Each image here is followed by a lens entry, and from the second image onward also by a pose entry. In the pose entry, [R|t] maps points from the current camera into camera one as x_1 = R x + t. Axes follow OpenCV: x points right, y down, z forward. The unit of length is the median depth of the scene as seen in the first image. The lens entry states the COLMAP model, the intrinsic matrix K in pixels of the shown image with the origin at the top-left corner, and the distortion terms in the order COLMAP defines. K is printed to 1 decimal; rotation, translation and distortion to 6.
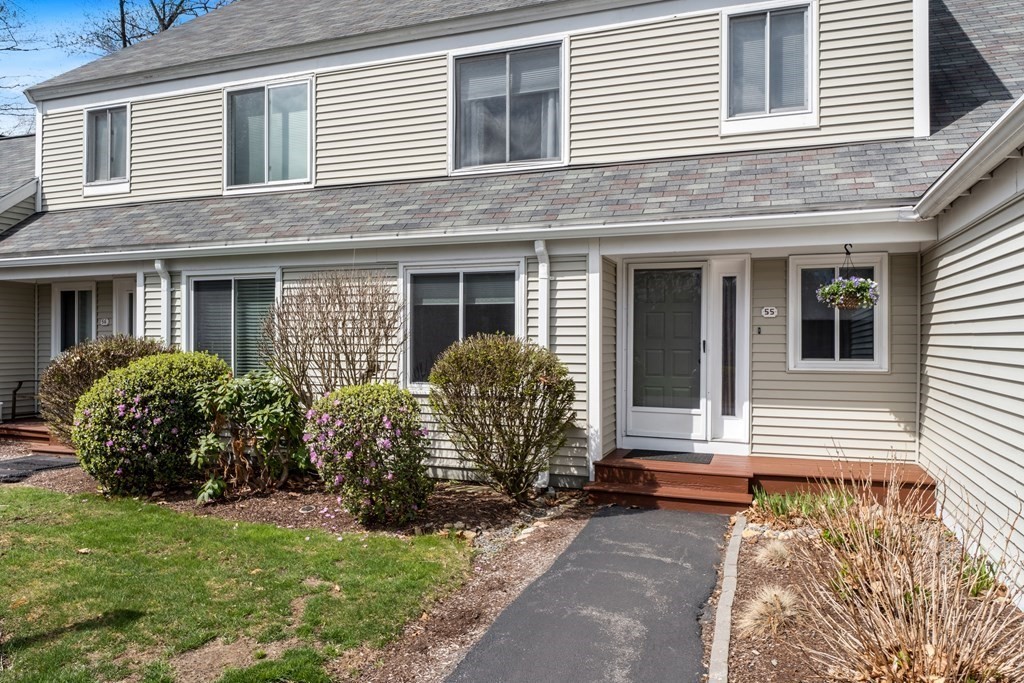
lens RADIAL K [[710.3, 0, 511.4], [0, 710.3, 341.9], [0, 0, 1]] dist [0.025365, -0.000693]
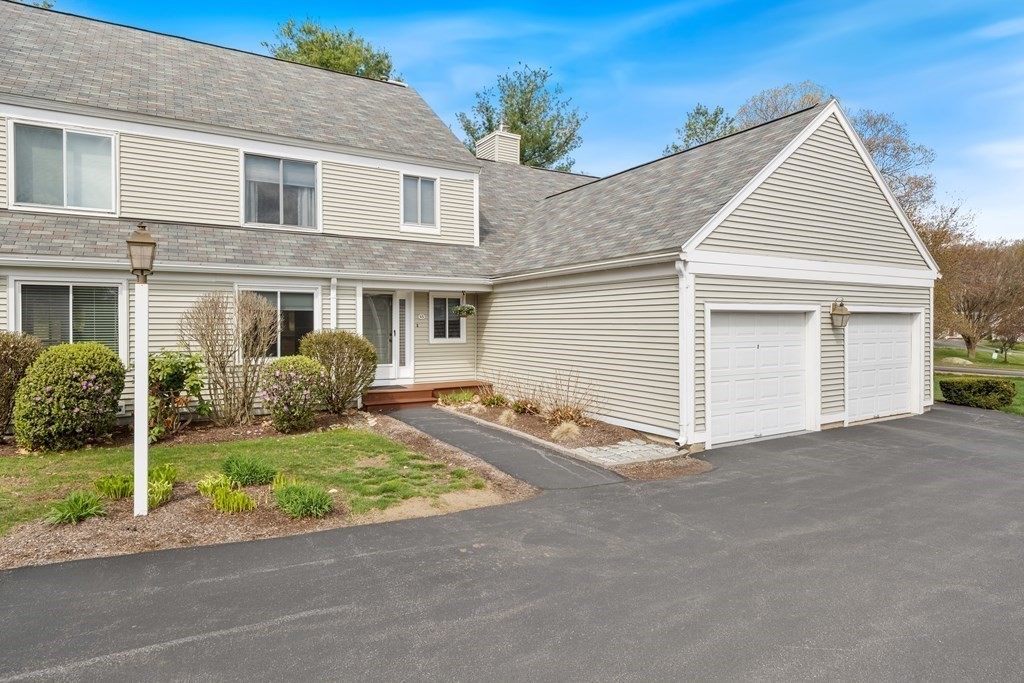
lens RADIAL K [[582.9, 0, 511.9], [0, 582.9, 335.2], [0, 0, 1]] dist [-0.001989, -0.000708]
pose [[0.627135, -0.017107, 0.778723, -0.834449], [0.005024, 0.999827, 0.017918, -0.015733], [-0.778894, -0.007325, 0.627113, -0.318102]]
